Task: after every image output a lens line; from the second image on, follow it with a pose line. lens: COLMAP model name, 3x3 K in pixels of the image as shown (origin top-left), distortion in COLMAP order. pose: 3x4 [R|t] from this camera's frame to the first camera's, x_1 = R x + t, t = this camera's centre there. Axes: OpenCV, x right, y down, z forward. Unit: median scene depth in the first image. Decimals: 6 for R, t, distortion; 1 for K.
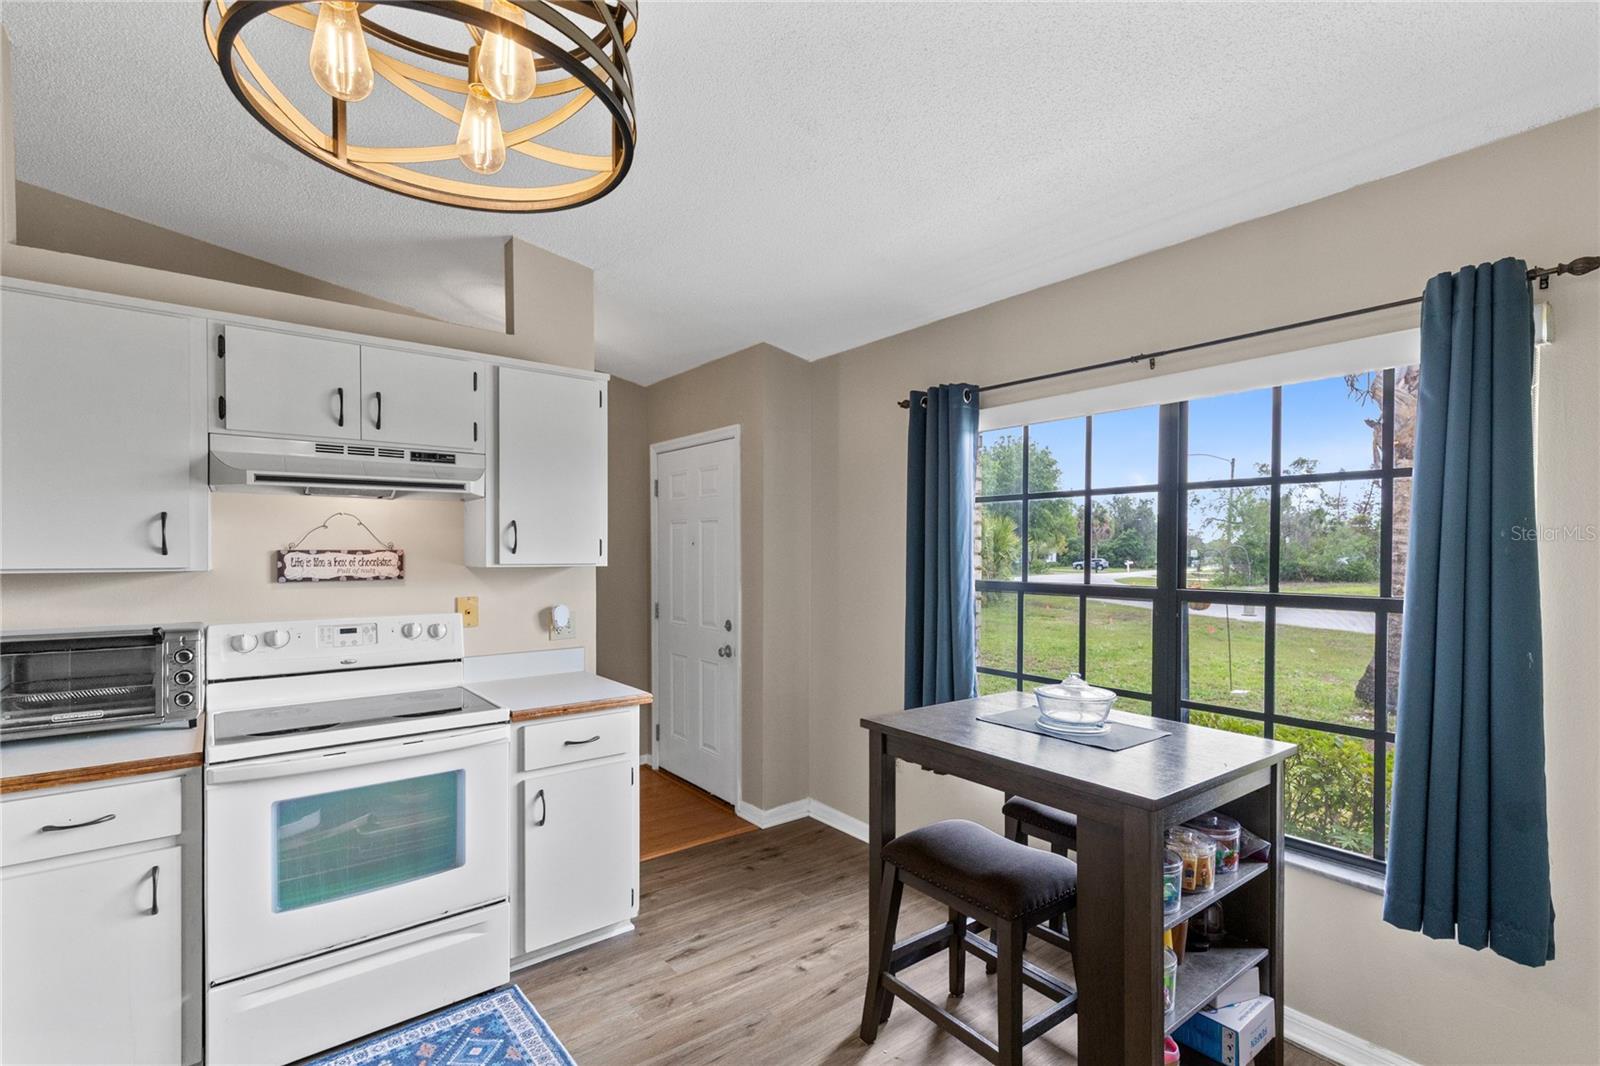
lens RADIAL K [[744.4, 0, 781.7], [0, 744.4, 556.4], [0, 0, 1]] dist [-0.000491, -0.000564]
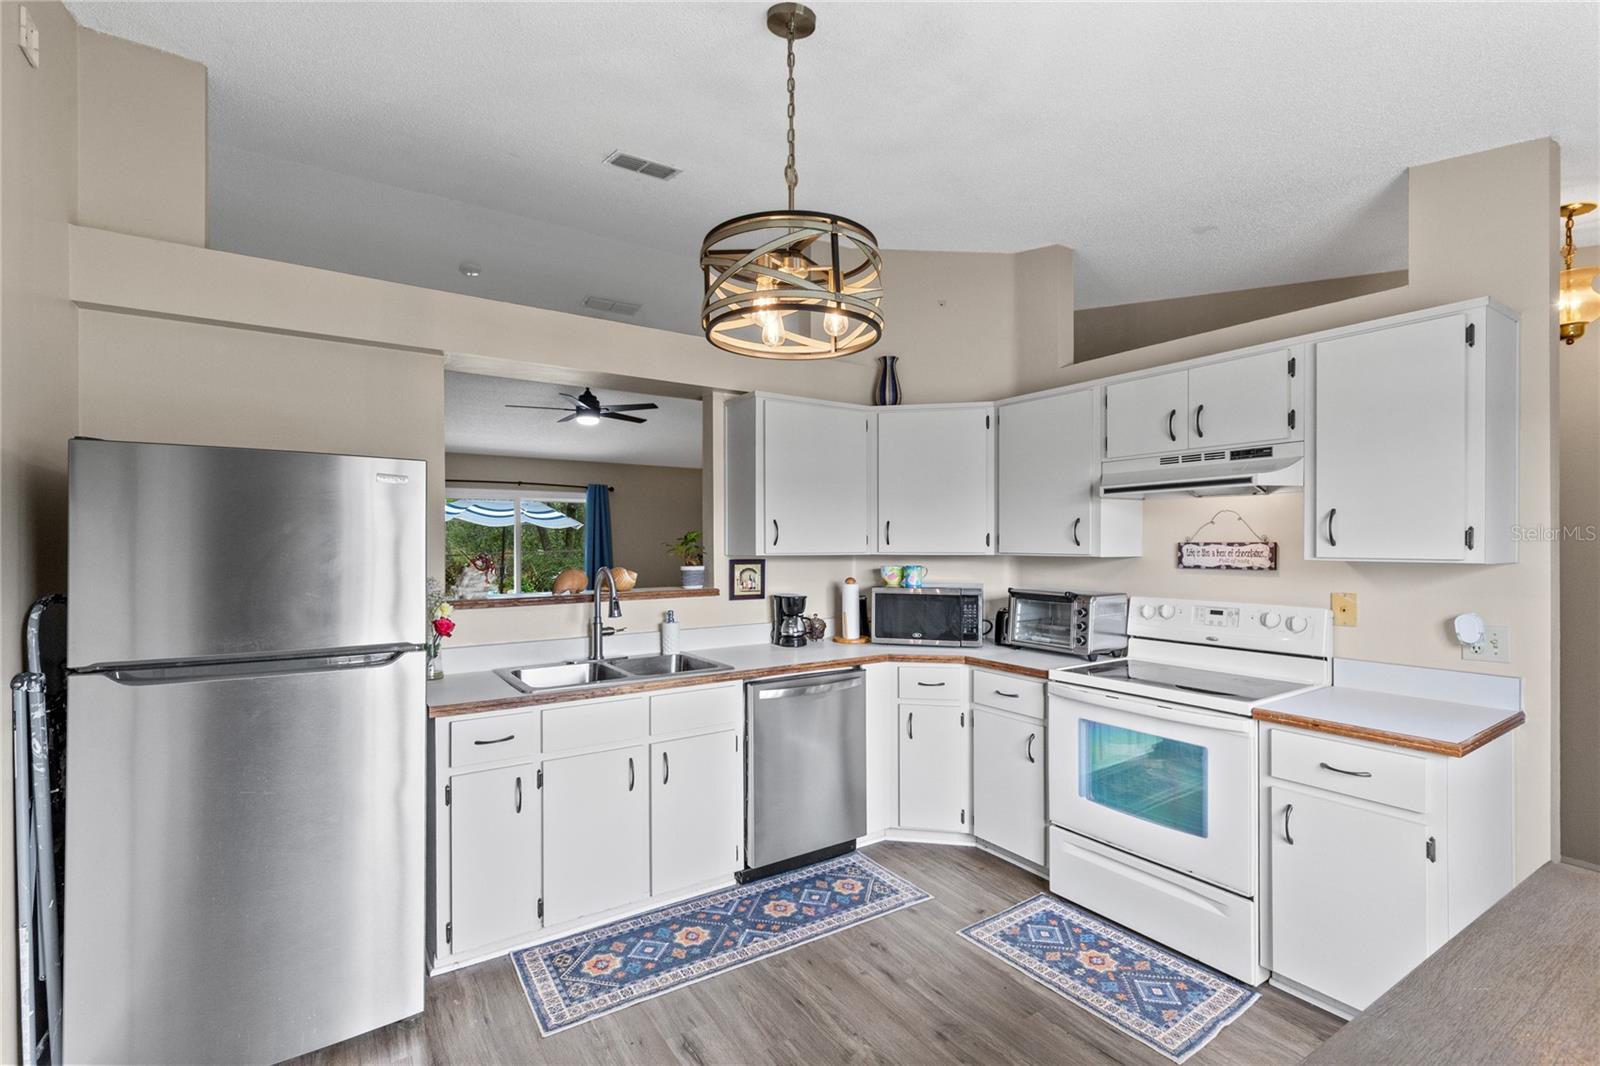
lens RADIAL K [[714.5, 0, 806.6], [0, 714.5, 544.8], [0, 0, 1]] dist [0.005450, -0.000140]
pose [[-0.075447, 0.001776, -0.997148, 0.589061], [-0.008201, 0.999963, 0.002402, -0.002499], [0.997116, 0.008359, -0.075430, 0.464990]]
